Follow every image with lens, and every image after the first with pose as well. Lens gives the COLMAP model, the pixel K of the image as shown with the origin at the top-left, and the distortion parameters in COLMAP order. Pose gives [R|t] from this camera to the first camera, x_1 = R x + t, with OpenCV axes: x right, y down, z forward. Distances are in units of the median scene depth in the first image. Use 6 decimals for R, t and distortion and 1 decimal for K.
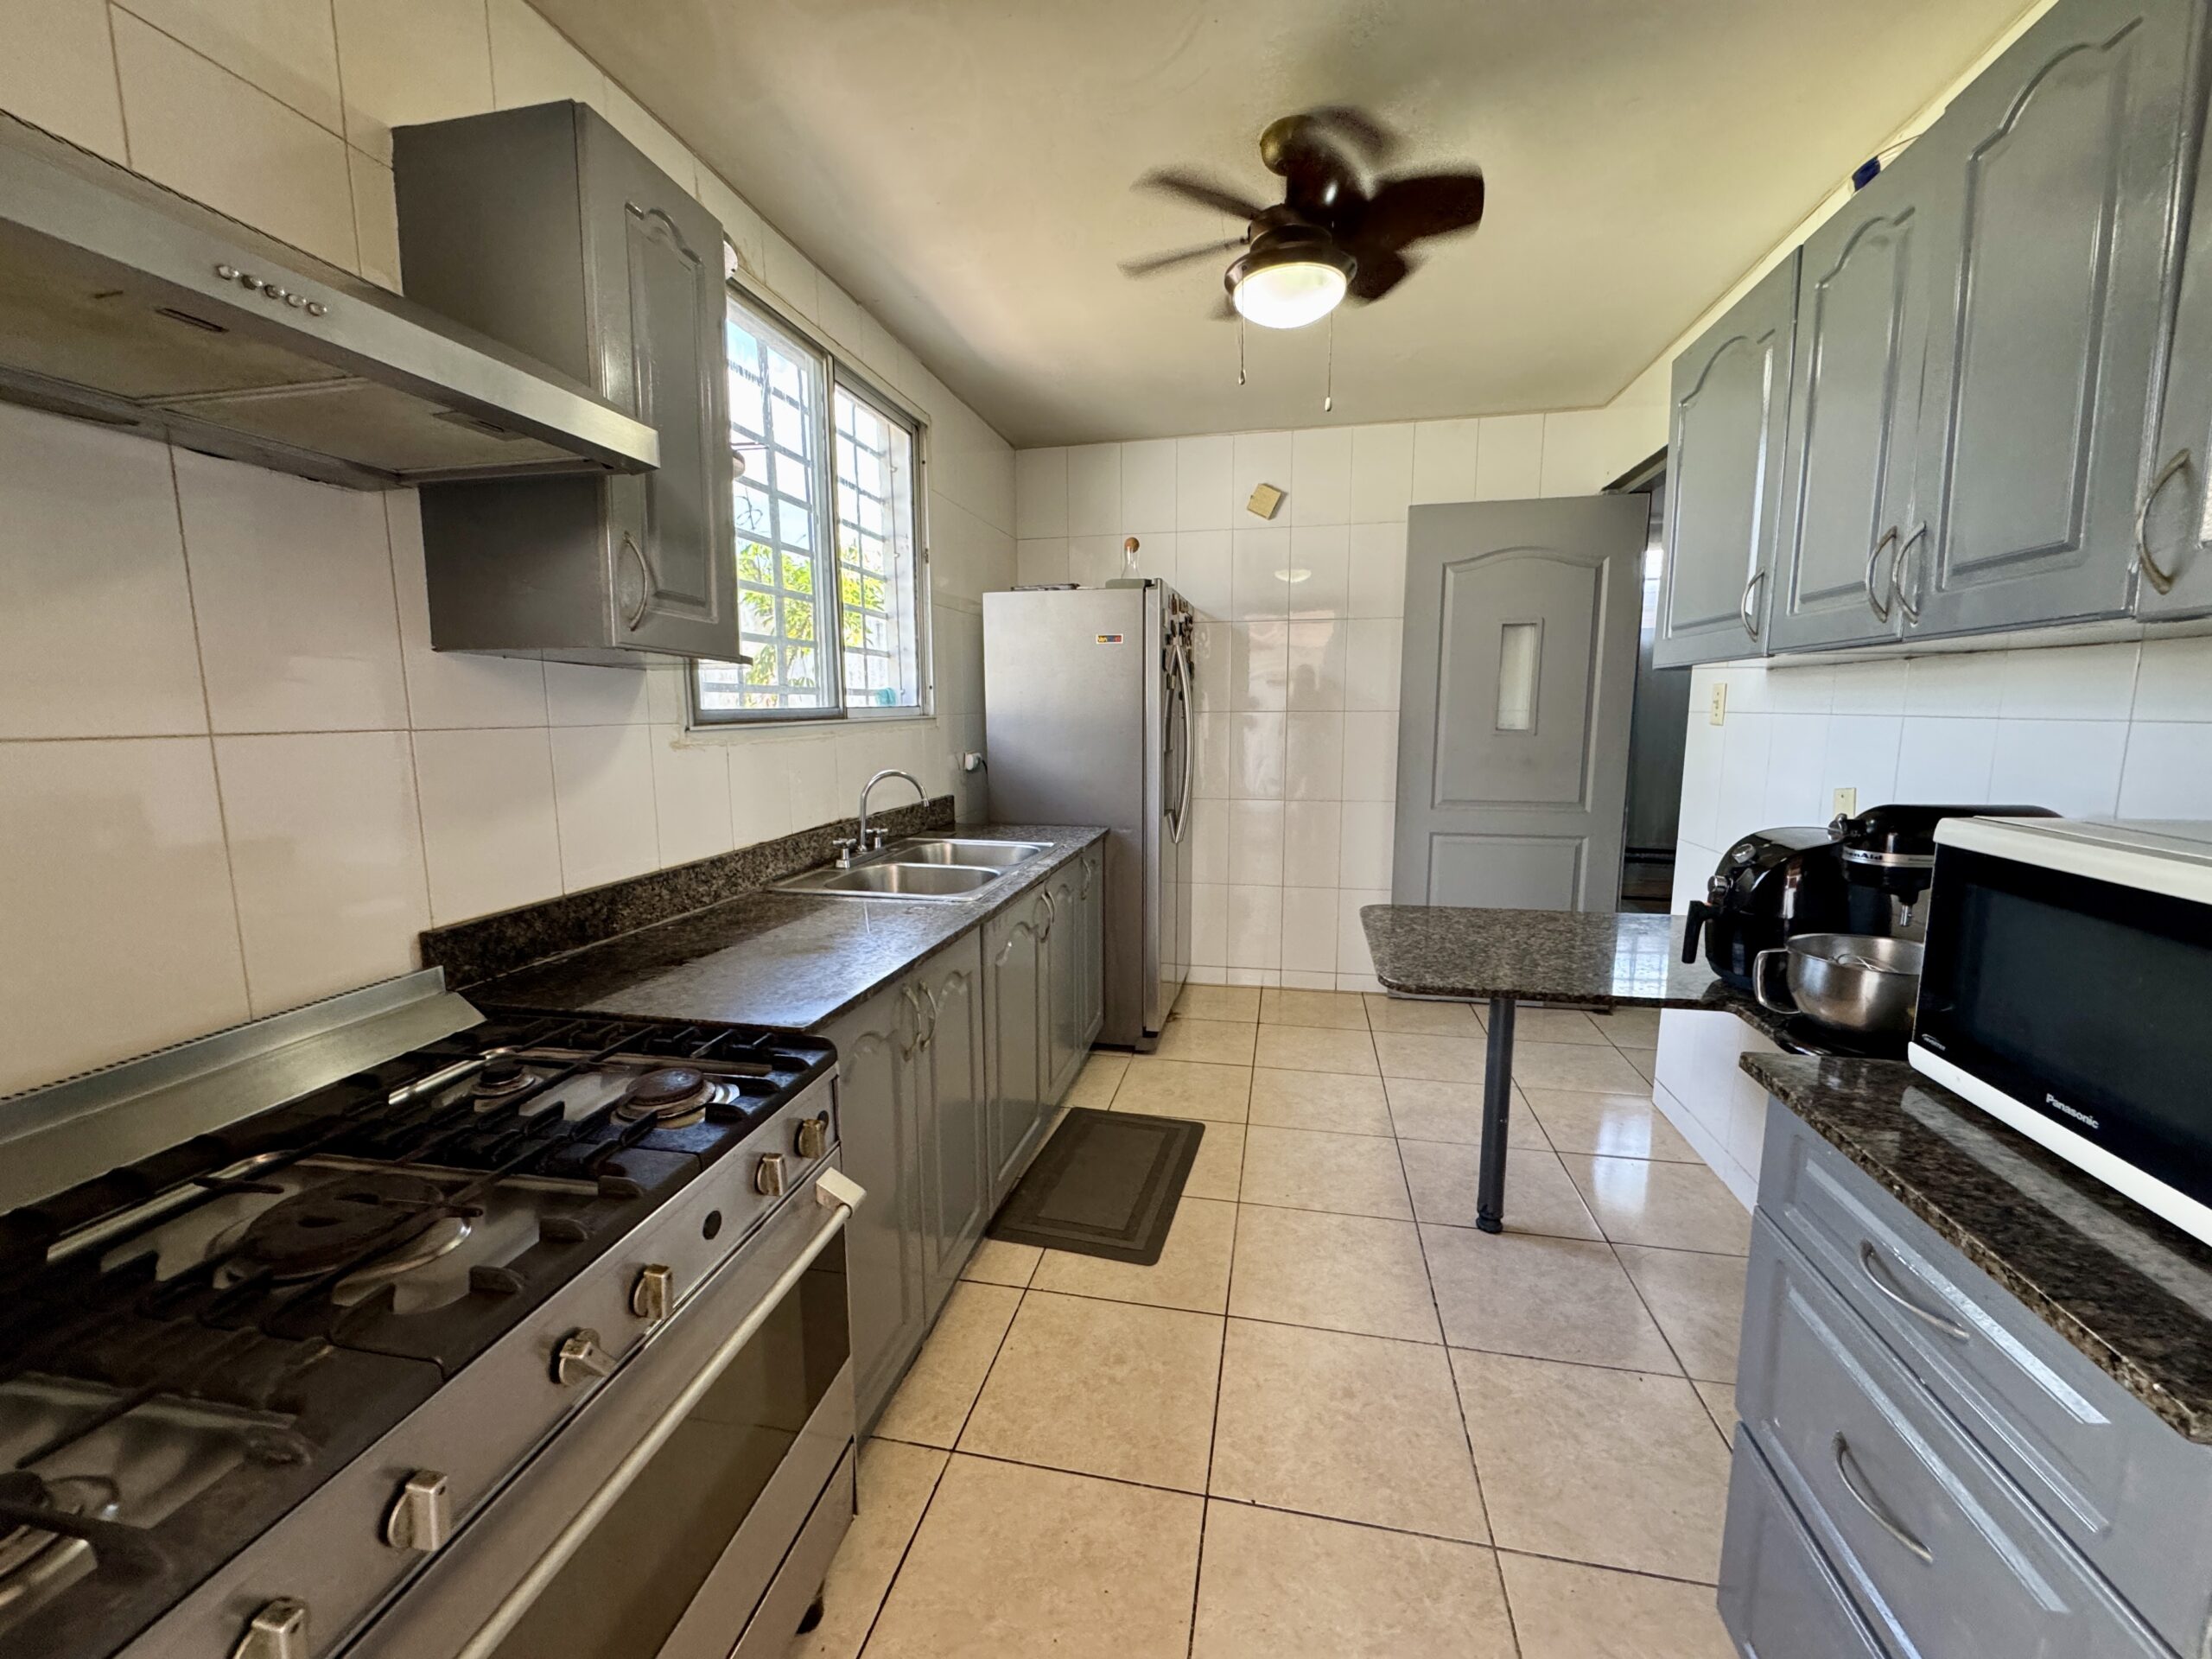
lens RADIAL K [[883.7, 0, 1106.4], [0, 883.7, 821.0], [0, 0, 1]] dist [-0.003199, 0.000377]
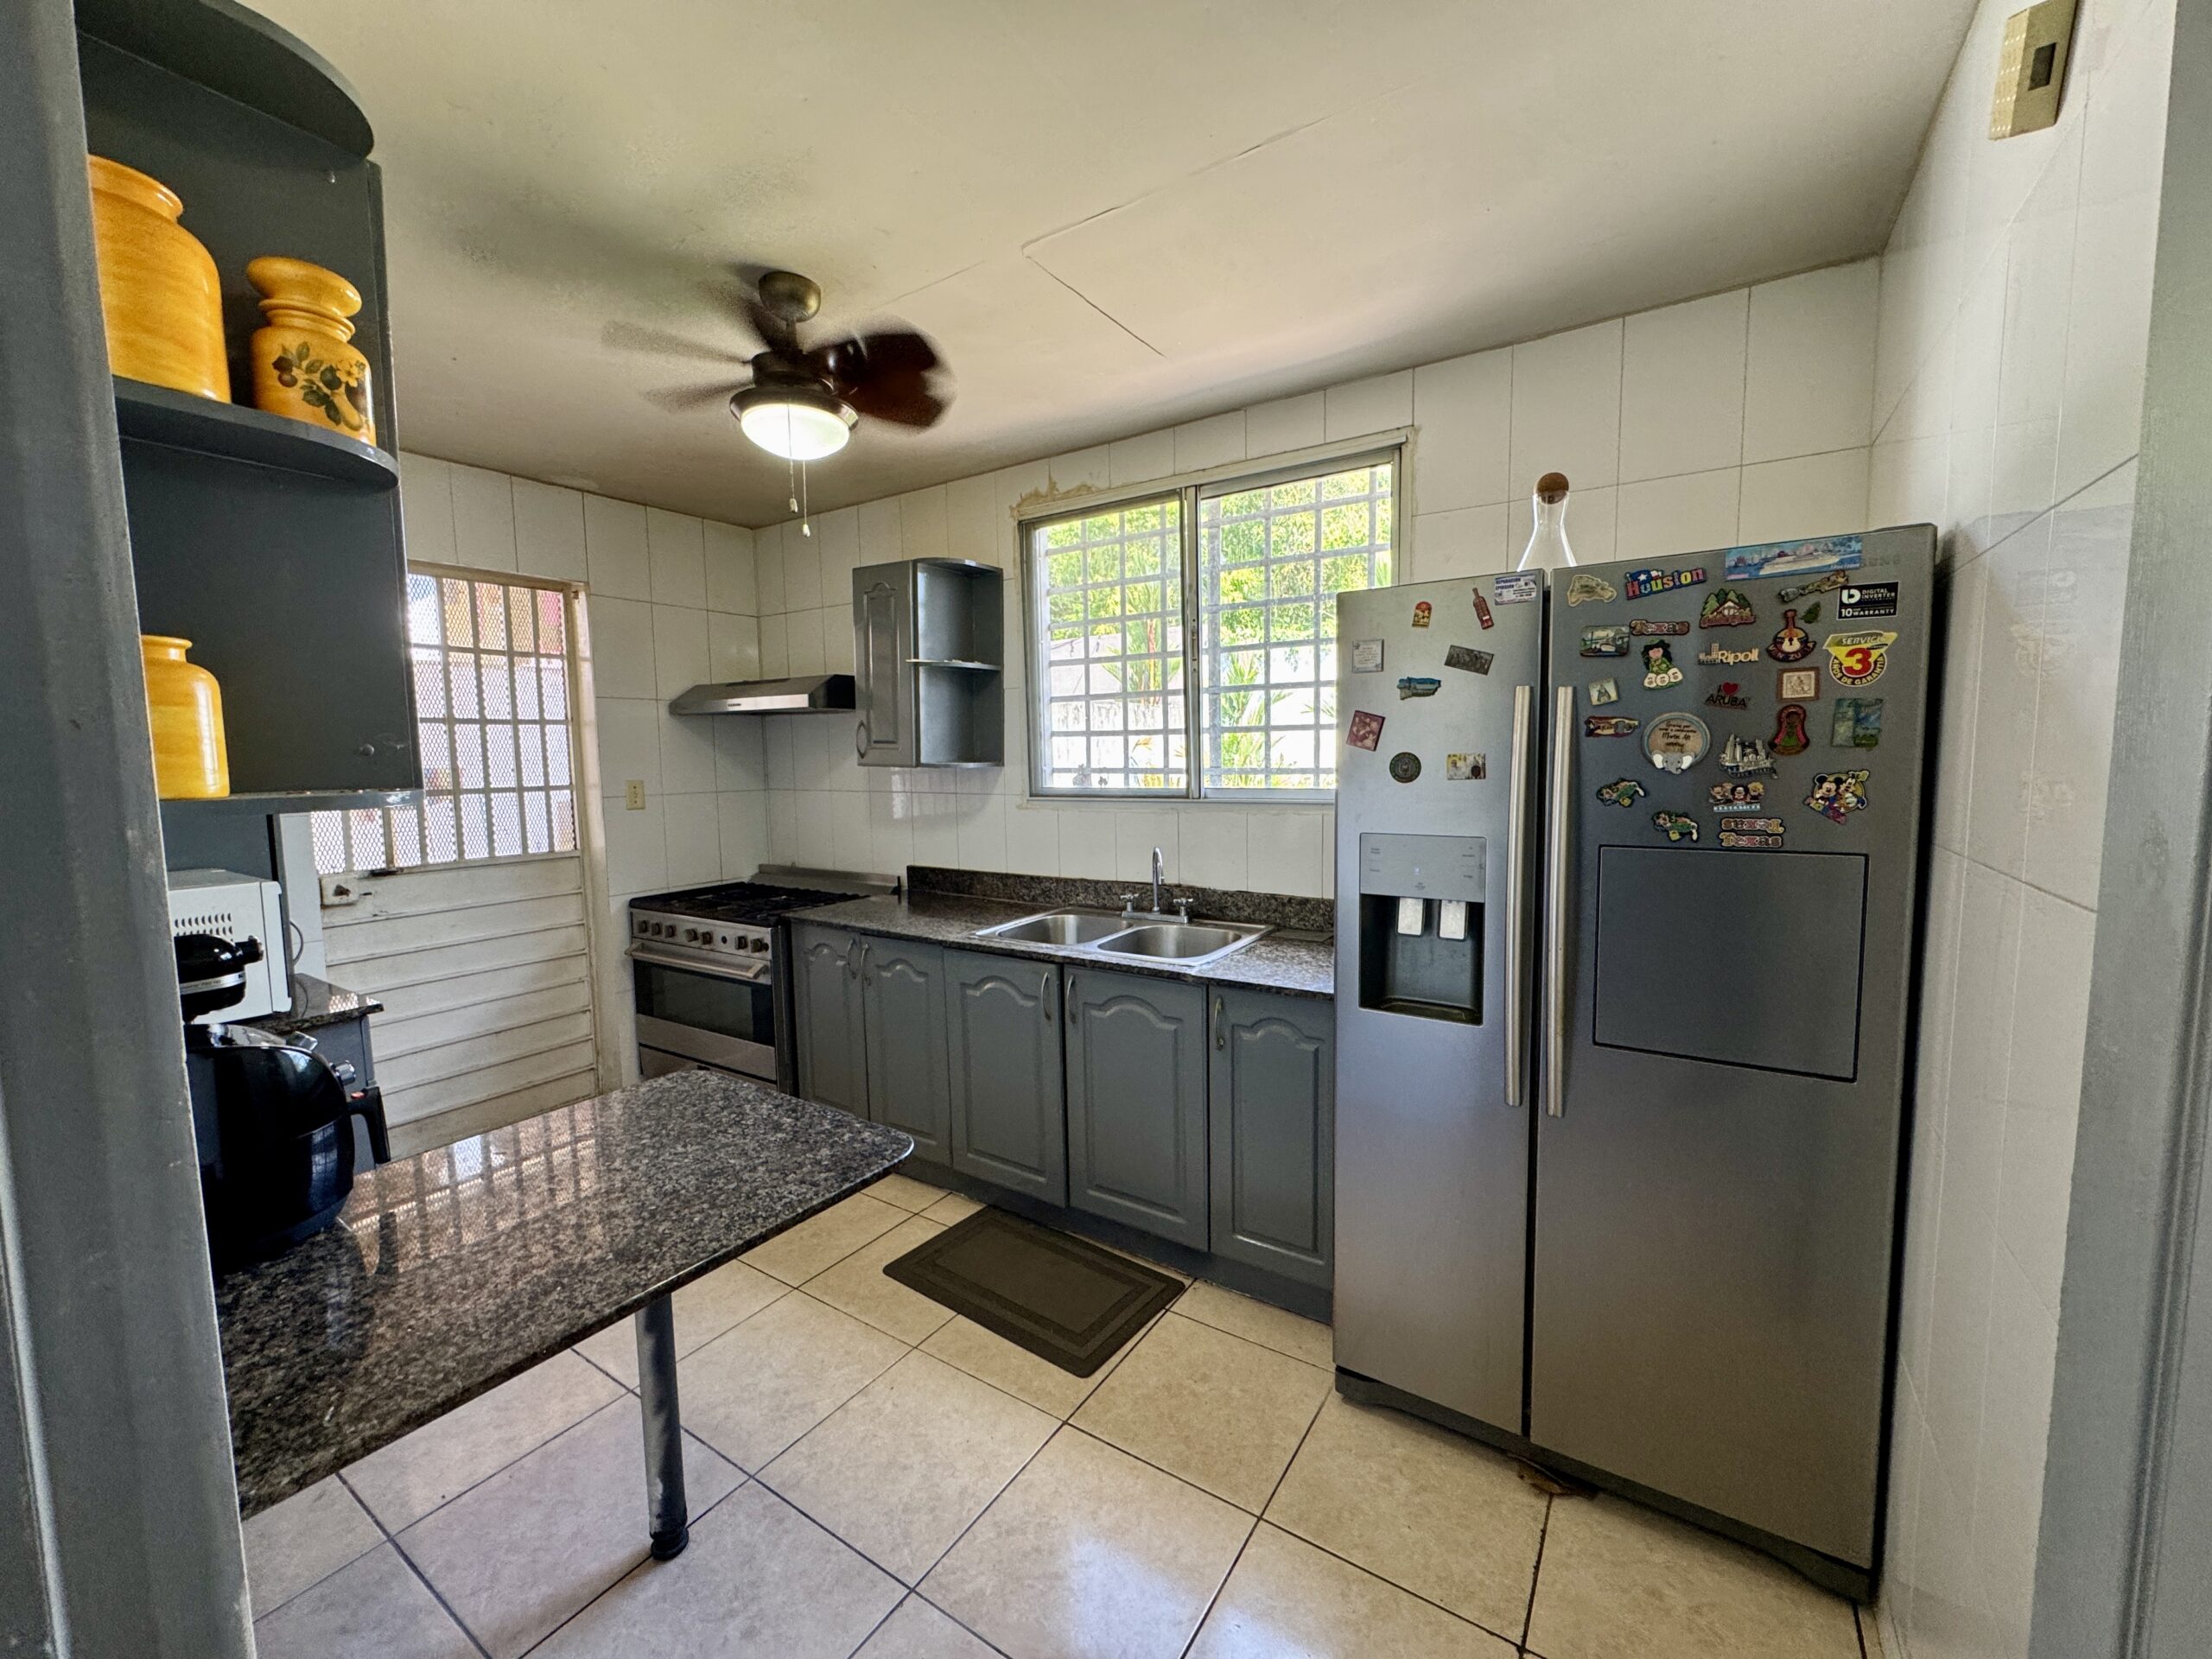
lens RADIAL K [[883.7, 0, 1109.6], [0, 883.7, 828.5], [0, 0, 1]] dist [-0.003199, 0.000377]
pose [[-0.371225, 0.091431, -0.924030, 0.979597], [-0.102466, 0.985029, 0.138632, -0.275742], [0.922872, 0.146146, -0.356299, 1.613712]]
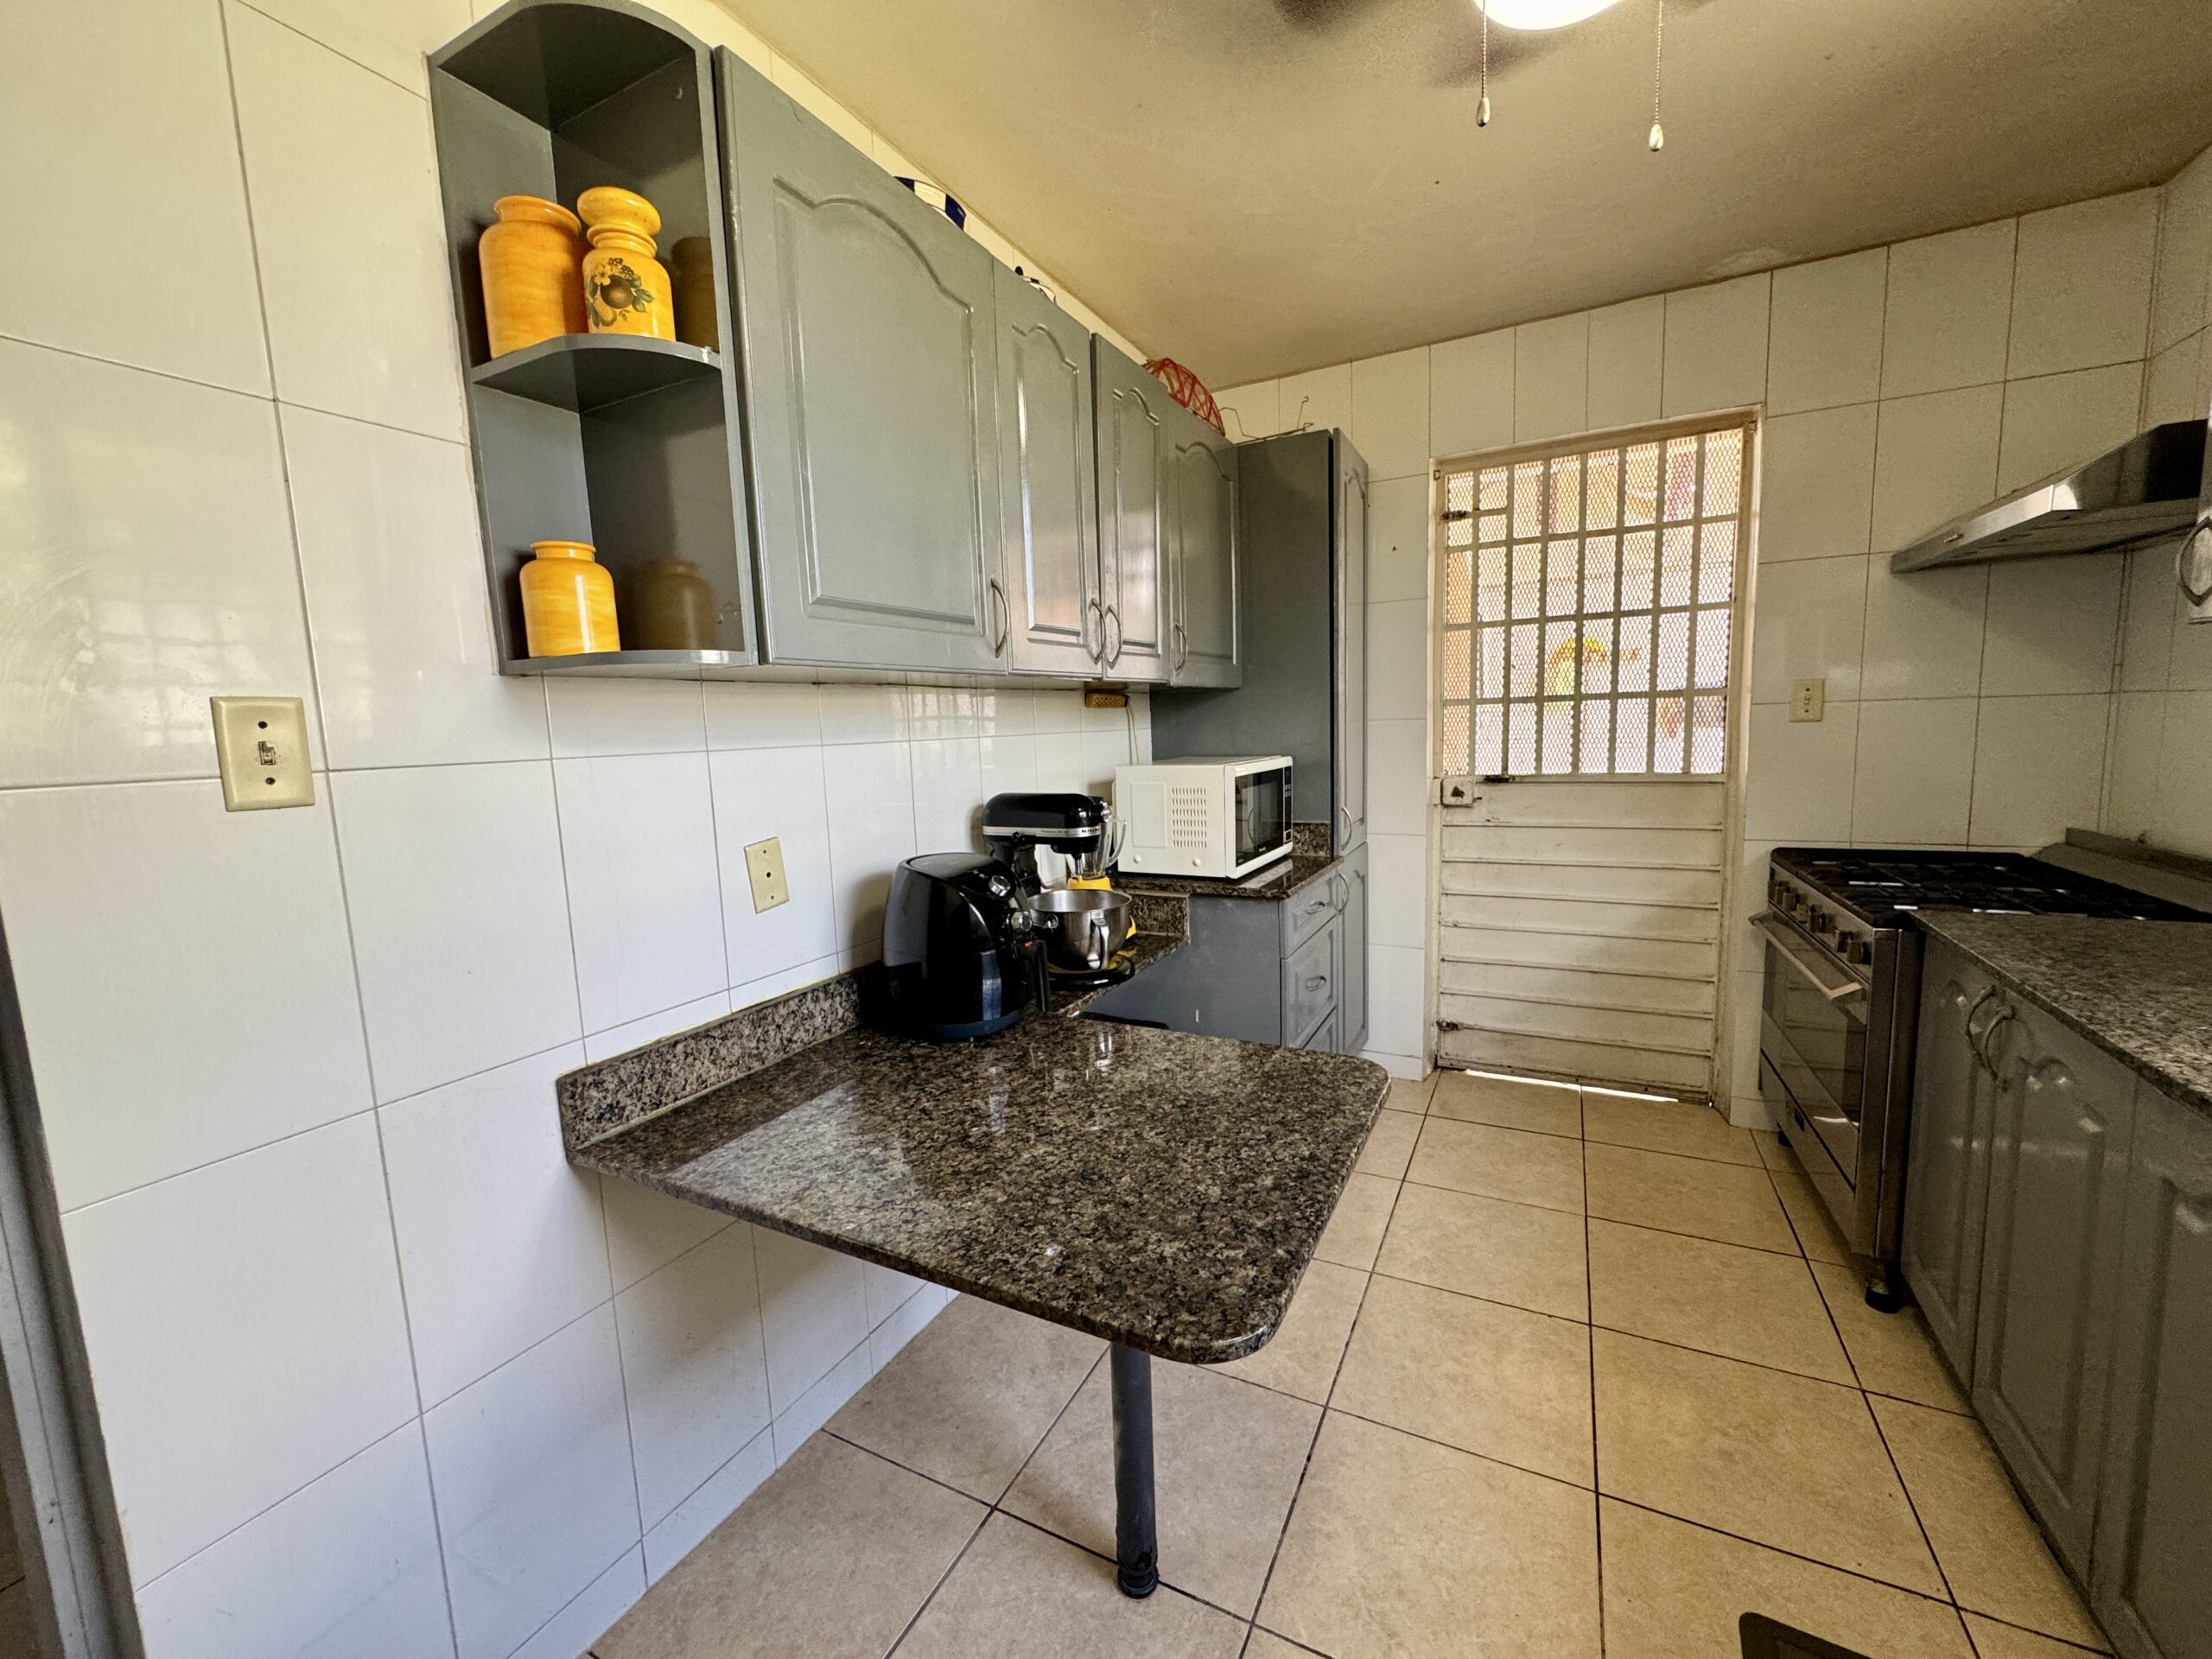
lens RADIAL K [[883.7, 0, 1107.3], [0, 883.7, 829.0], [0, 0, 1]] dist [-0.003199, 0.000377]
pose [[-0.960292, 0.007316, 0.278902, 0.292366], [0.076710, 0.968052, 0.238729, -0.194745], [-0.268245, 0.250644, -0.930173, 1.540482]]
